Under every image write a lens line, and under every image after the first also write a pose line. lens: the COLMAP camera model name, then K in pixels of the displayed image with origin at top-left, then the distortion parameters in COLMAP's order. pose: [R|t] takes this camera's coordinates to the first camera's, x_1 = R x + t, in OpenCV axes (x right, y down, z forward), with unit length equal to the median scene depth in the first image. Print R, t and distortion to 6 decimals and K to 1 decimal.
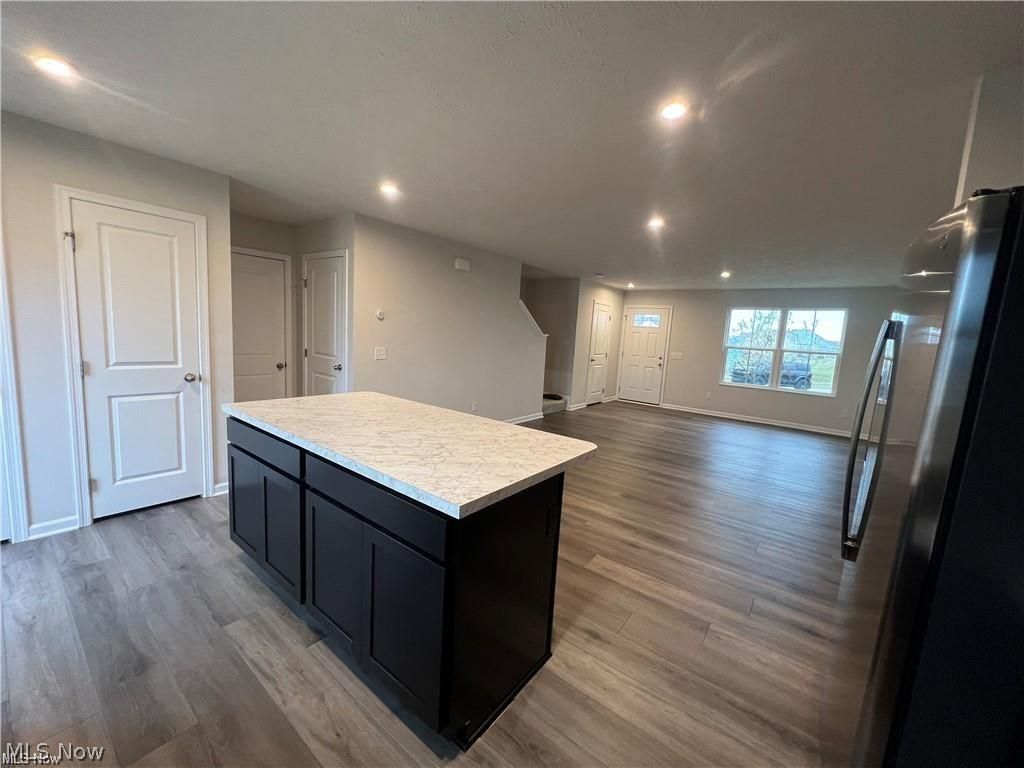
lens RADIAL K [[409.2, 0, 509.7], [0, 409.2, 382.3], [0, 0, 1]] dist [-0.000245, 0.000350]
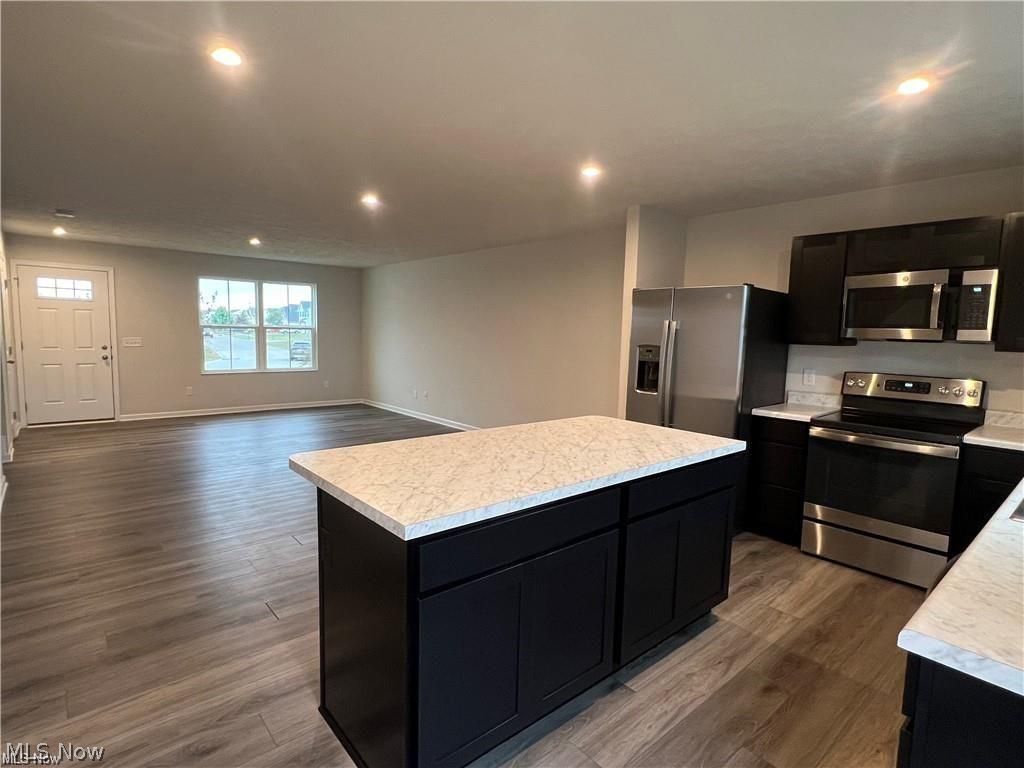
lens RADIAL K [[532.5, 0, 508.3], [0, 532.5, 383.1], [0, 0, 1]] dist [-0.003558, -0.000361]
pose [[0.196785, -0.151039, 0.968743, -1.105804], [0.107188, 0.985455, 0.131871, -0.153756], [-0.974570, 0.077887, 0.210112, 0.672439]]
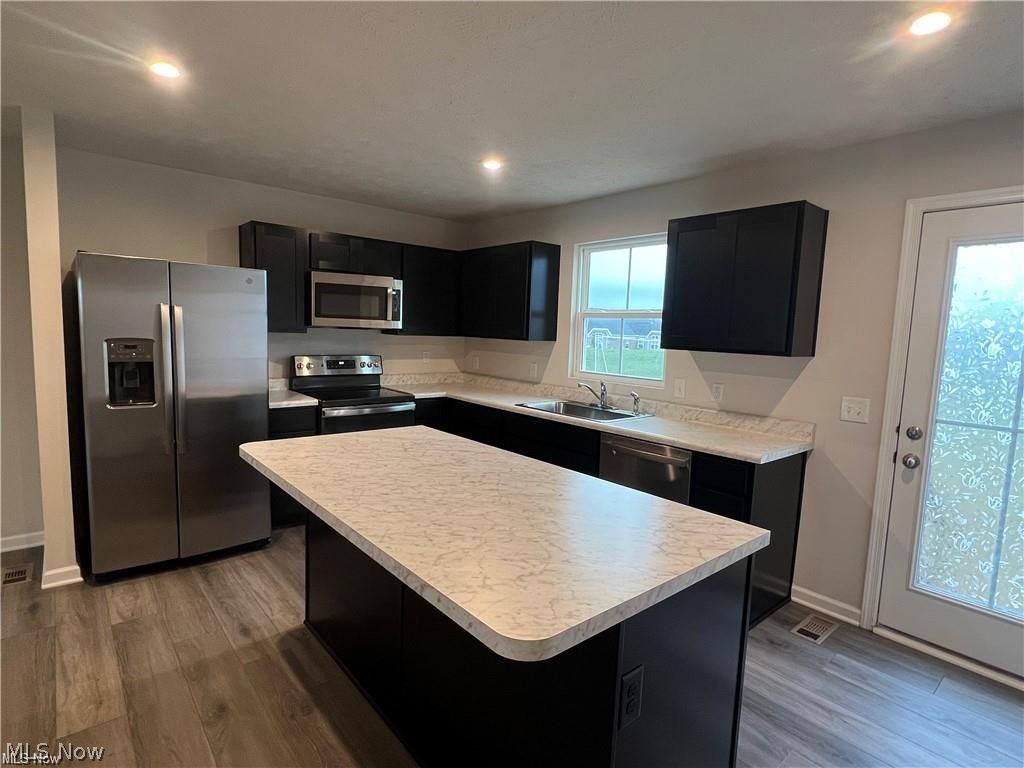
lens RADIAL K [[532.5, 0, 508.3], [0, 532.5, 383.1], [0, 0, 1]] dist [-0.003558, -0.000361]
pose [[-0.974486, -0.113480, 0.193649, -0.445089], [-0.067291, 0.970797, 0.230271, -0.224646], [-0.214125, 0.211365, -0.953664, 1.478844]]
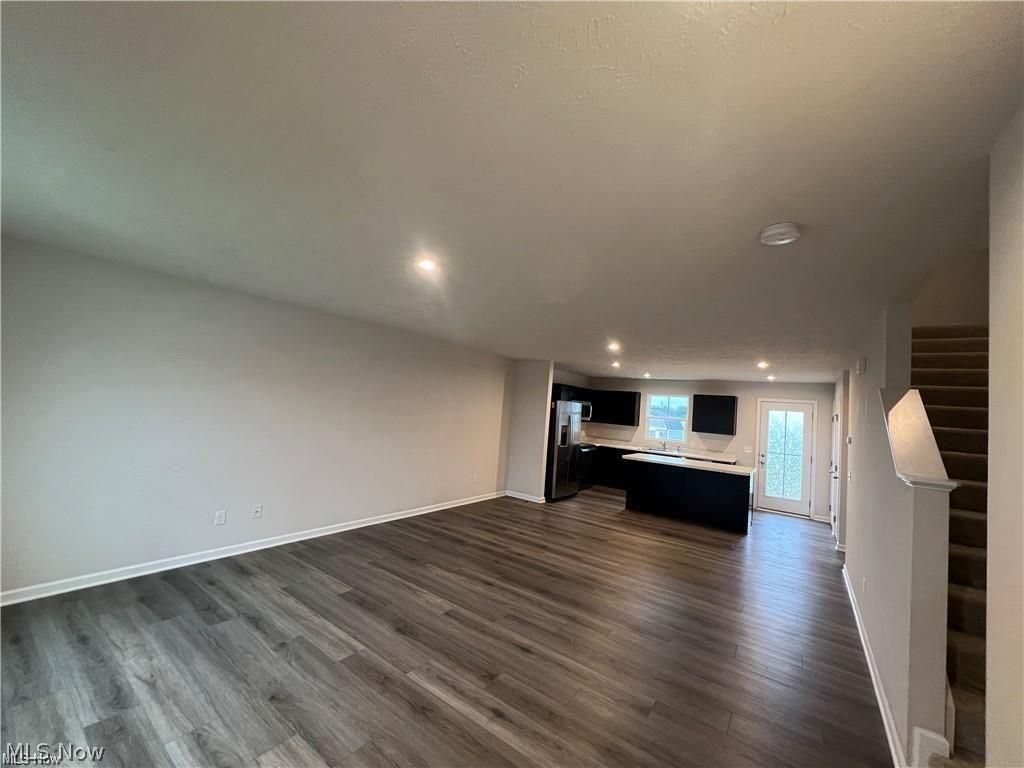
lens RADIAL K [[409.2, 0, 509.7], [0, 409.2, 382.3], [0, 0, 1]] dist [-0.000245, 0.000350]
pose [[-0.990320, -0.135685, -0.029239, 1.027241], [-0.137291, 0.988551, 0.062601, -0.427511], [0.020410, 0.066009, -0.997610, 3.357218]]
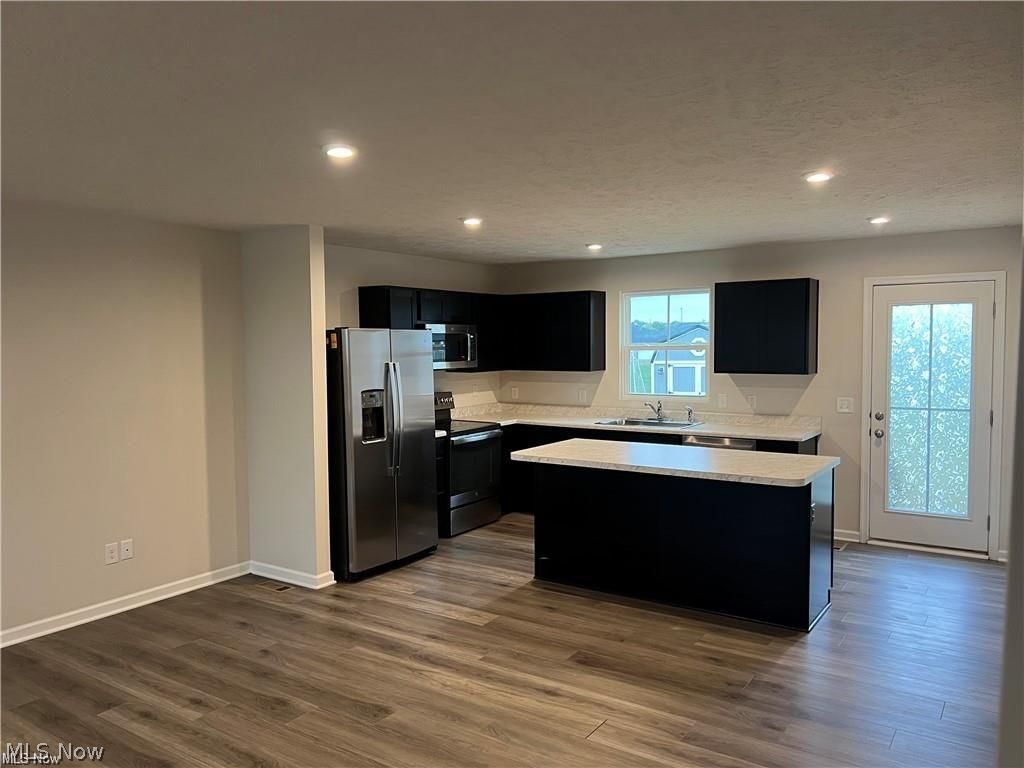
lens RADIAL K [[768.9, 0, 512.0], [0, 768.9, 384.0], [0, 0, 1]] dist [0.079483, -0.114218]
pose [[-0.996737, -0.042975, -0.068322, 0.296501], [-0.054257, 0.983432, 0.172966, -0.409088], [0.059757, 0.176109, -0.982555, 2.665993]]
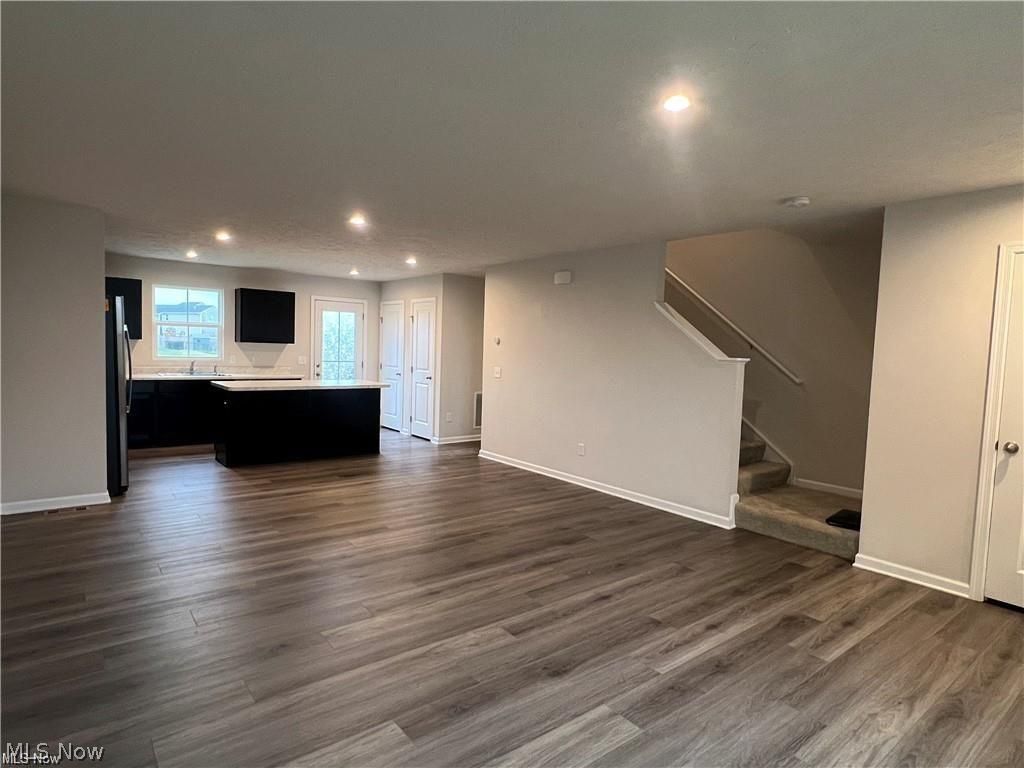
lens RADIAL K [[577.3, 0, 508.7], [0, 577.3, 383.1], [0, 0, 1]] dist [-0.000562, -0.000667]
pose [[-0.236379, -0.002827, -0.971657, 2.177382], [-0.165064, 0.985578, 0.037288, -0.178587], [0.957538, 0.169200, -0.233437, 2.372701]]
